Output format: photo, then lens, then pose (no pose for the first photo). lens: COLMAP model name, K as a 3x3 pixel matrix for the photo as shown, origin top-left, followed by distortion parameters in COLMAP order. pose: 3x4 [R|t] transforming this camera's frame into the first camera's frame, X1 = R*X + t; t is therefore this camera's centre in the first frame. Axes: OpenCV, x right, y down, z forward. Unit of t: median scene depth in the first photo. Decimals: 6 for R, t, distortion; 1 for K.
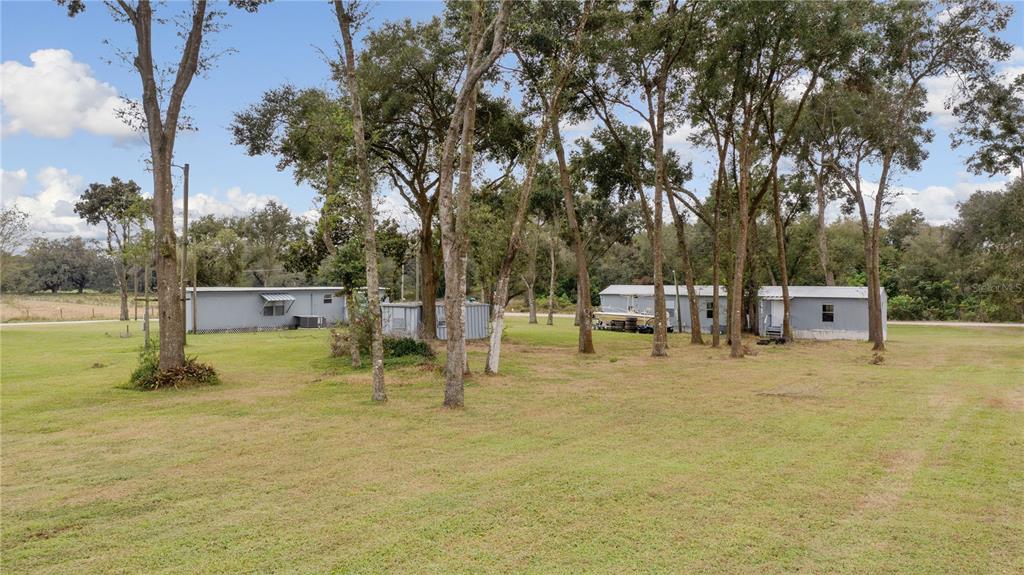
lens RADIAL K [[810.1, 0, 512.0], [0, 810.1, 287.5], [0, 0, 1]] dist [-0.001417, 0.000370]
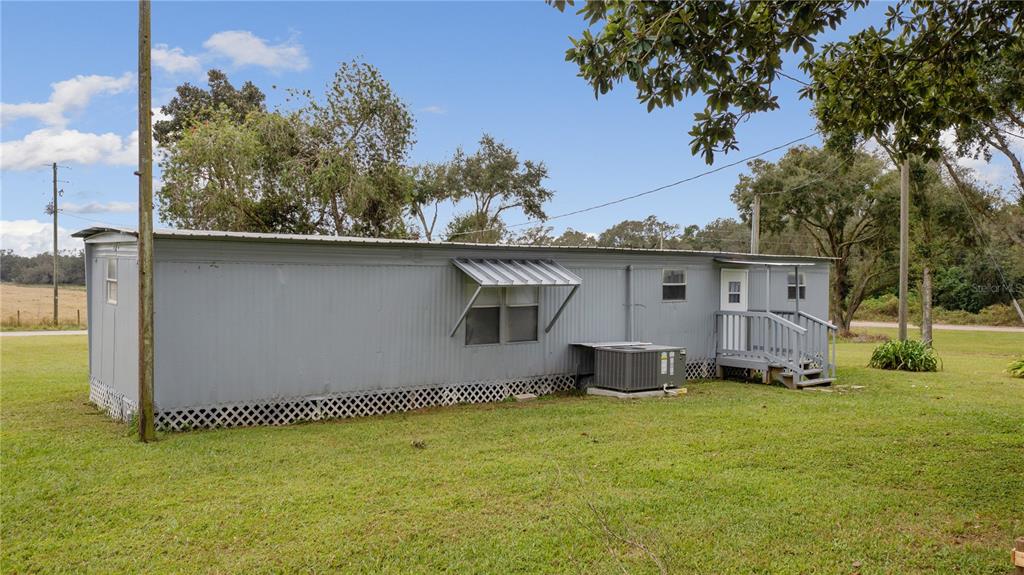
lens RADIAL K [[810.1, 0, 512.0], [0, 810.1, 287.5], [0, 0, 1]] dist [-0.001417, 0.000370]
pose [[0.967892, 0.002778, -0.251350, -0.211084], [-0.003499, 0.999991, -0.002419, 0.015936], [0.251341, 0.003220, 0.967893, 0.699941]]
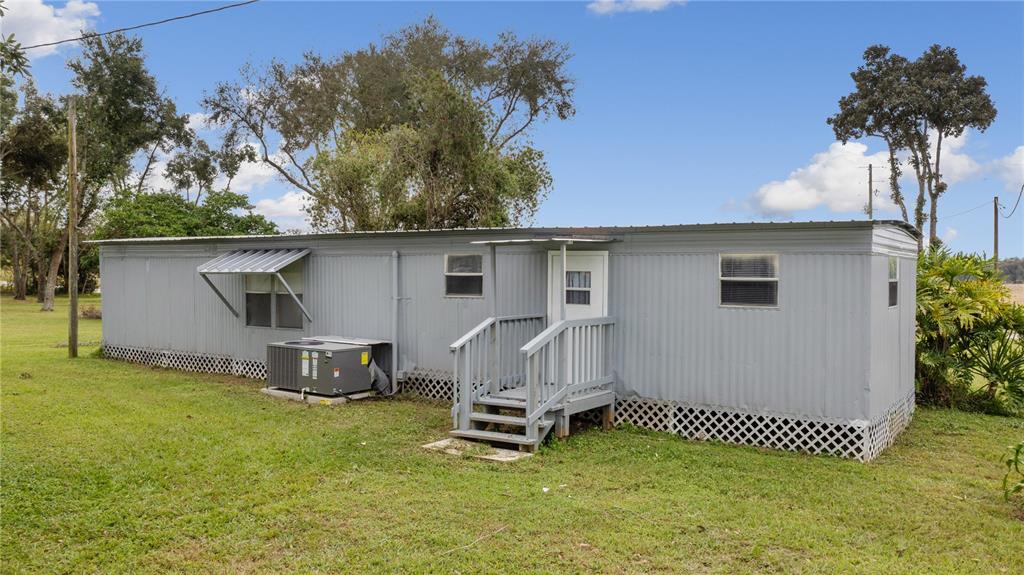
lens RADIAL K [[857.5, 0, 512.0], [0, 857.5, 287.5], [0, 0, 1]] dist [-0.003400, -0.000521]
pose [[0.024661, 0.009884, -0.999647, 0.005161], [-0.022680, 0.999699, 0.009325, 0.015027], [0.999439, 0.022442, 0.024878, 1.010200]]
